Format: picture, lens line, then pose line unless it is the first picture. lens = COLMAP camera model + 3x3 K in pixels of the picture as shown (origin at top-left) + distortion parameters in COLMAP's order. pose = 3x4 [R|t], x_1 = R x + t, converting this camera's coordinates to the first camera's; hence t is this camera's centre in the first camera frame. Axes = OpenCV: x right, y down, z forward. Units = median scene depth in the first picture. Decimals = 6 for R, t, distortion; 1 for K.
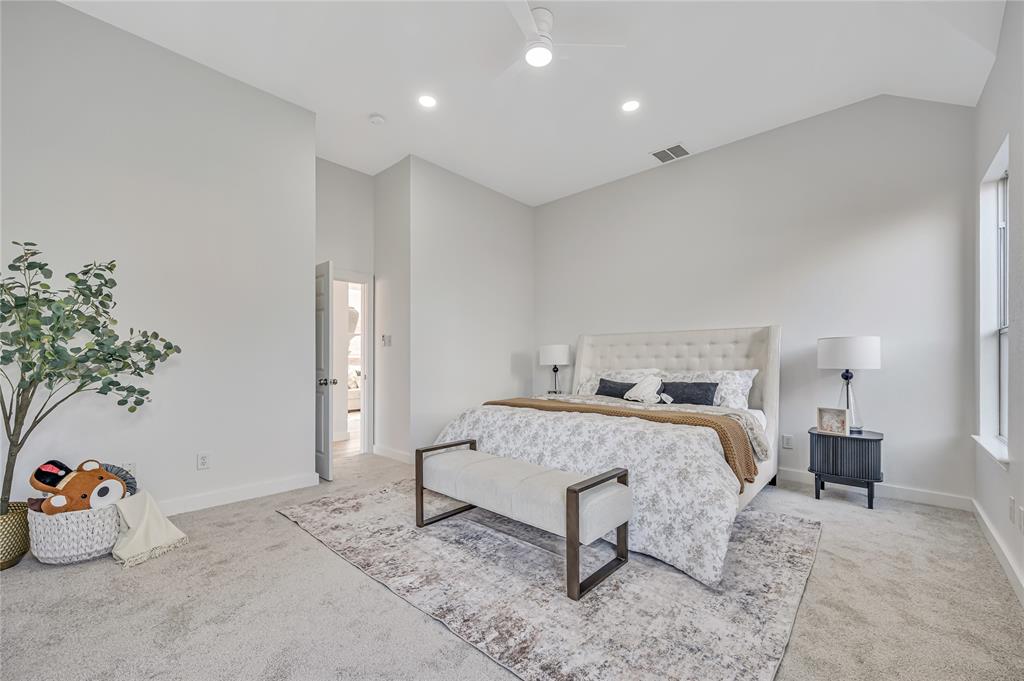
lens RADIAL K [[407.9, 0, 495.4], [0, 407.9, 360.3], [0, 0, 1]] dist [-0.003584, -0.000438]
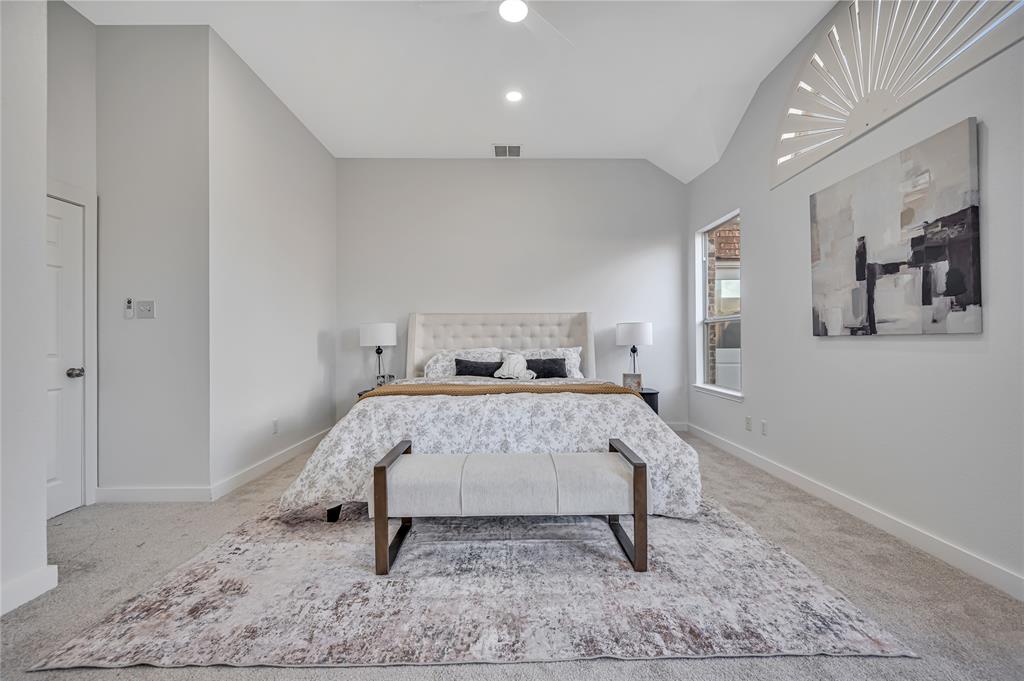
lens RADIAL K [[407.9, 0, 510.9], [0, 407.9, 337.7], [0, 0, 1]] dist [-0.003584, -0.000438]
pose [[0.723024, -0.001155, 0.690822, -0.498688], [0.006489, 0.999966, -0.005119, 0.000351], [-0.690793, 0.008184, 0.723007, 0.317317]]
